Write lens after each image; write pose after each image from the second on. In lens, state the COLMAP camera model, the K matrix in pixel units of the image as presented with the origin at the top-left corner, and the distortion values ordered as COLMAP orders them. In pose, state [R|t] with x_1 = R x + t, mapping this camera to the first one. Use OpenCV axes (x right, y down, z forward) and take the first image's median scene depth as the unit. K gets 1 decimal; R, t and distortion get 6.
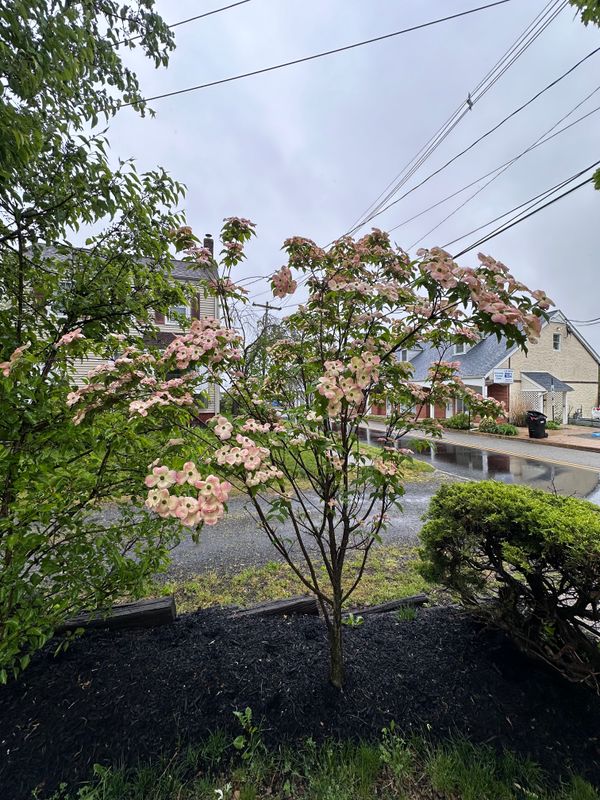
lens RADIAL K [[318.8, 0, 299.9], [0, 318.8, 397.8], [0, 0, 1]] dist [0.000112, 0.000391]
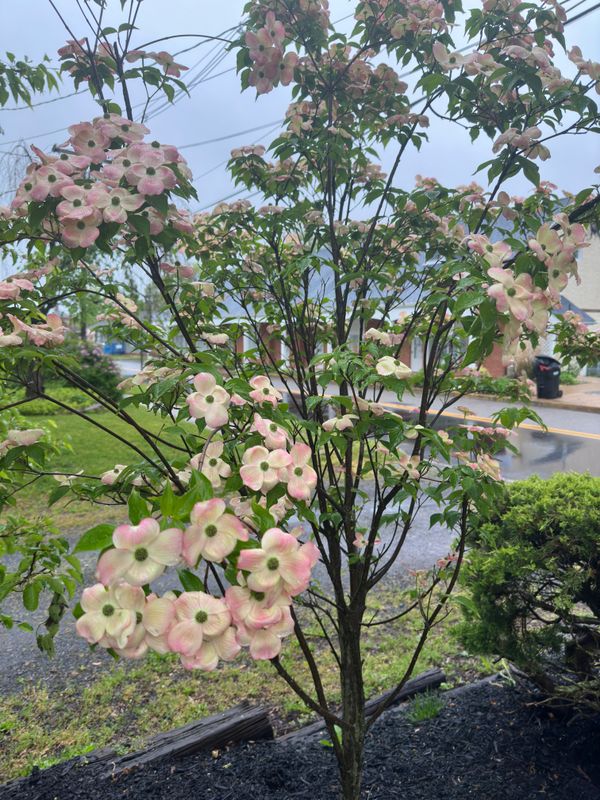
lens RADIAL K [[565.2, 0, 300.0], [0, 565.2, 400.0], [0, 0, 1]] dist [0.054174, -0.065138]
pose [[0.967274, -0.035393, 0.251252, -0.153929], [0.008241, 0.994083, 0.108307, 0.009521], [-0.253599, -0.102692, 0.961843, 0.146266]]
